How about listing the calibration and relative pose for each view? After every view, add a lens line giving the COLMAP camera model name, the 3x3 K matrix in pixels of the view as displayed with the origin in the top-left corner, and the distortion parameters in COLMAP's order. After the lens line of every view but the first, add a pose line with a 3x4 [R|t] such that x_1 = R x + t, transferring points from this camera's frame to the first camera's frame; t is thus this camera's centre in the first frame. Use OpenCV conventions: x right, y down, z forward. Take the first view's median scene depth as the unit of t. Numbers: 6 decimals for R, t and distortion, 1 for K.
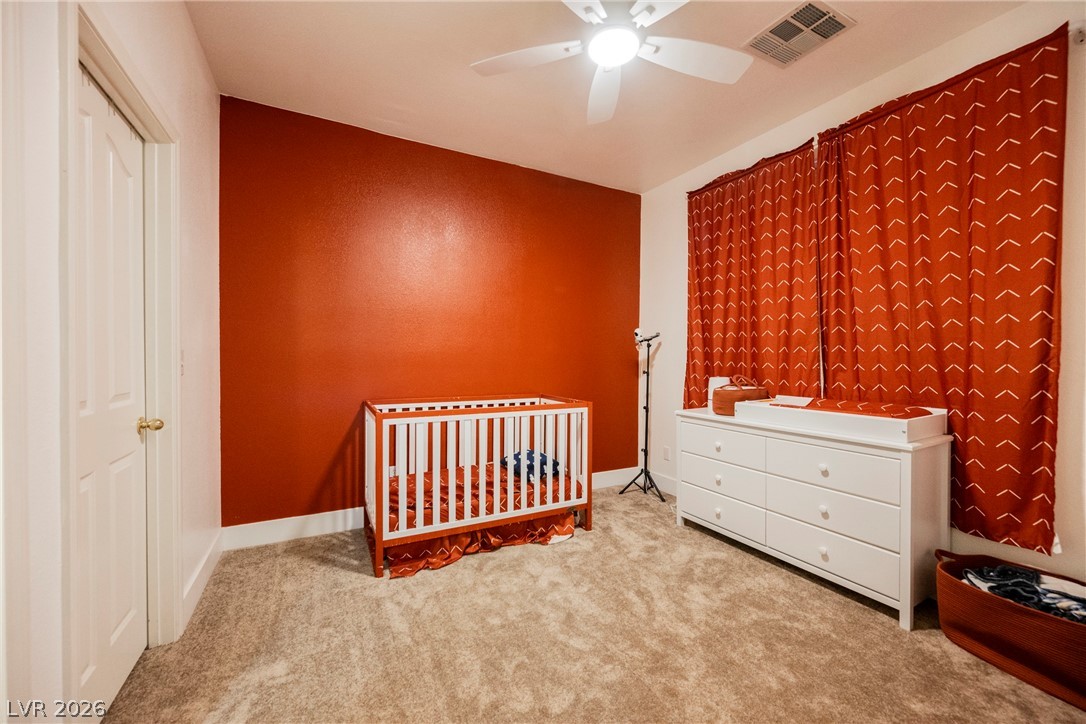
lens RADIAL K [[426.0, 0, 538.2], [0, 426.0, 361.9], [0, 0, 1]] dist [-0.000551, 0.000148]
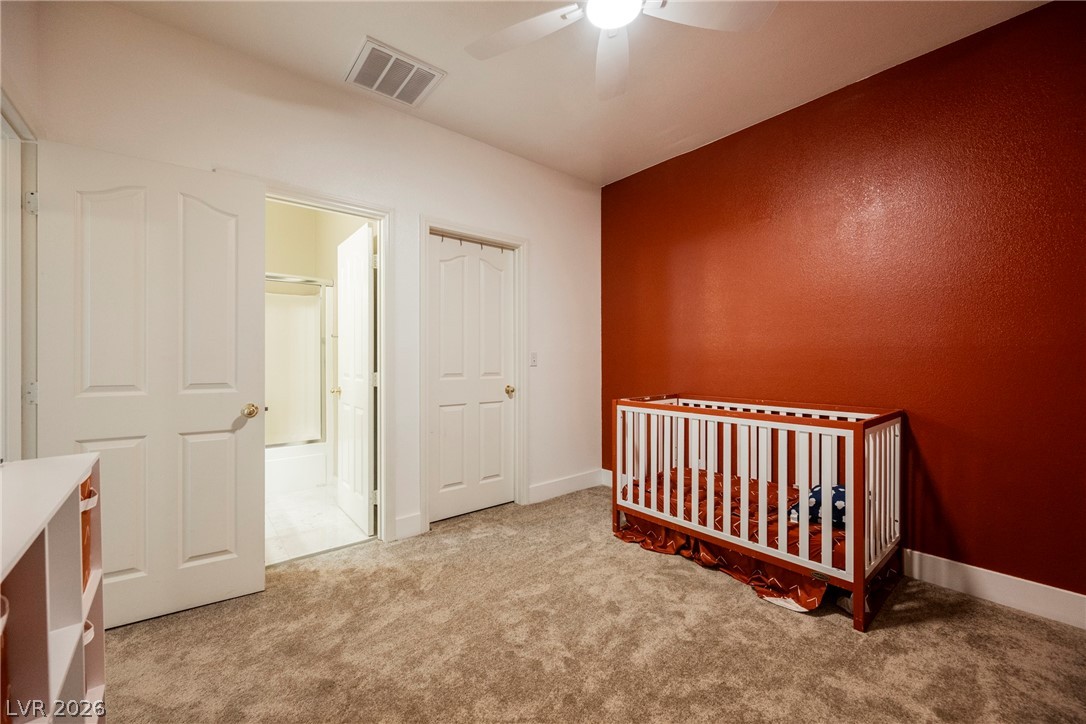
lens RADIAL K [[426.0, 0, 541.5], [0, 426.0, 358.3], [0, 0, 1]] dist [-0.000551, 0.000148]
pose [[0.208186, -0.009458, -0.978043, 0.700420], [-0.008462, 0.999898, -0.011470, 0.013234], [0.978053, 0.010665, 0.208085, 0.460802]]
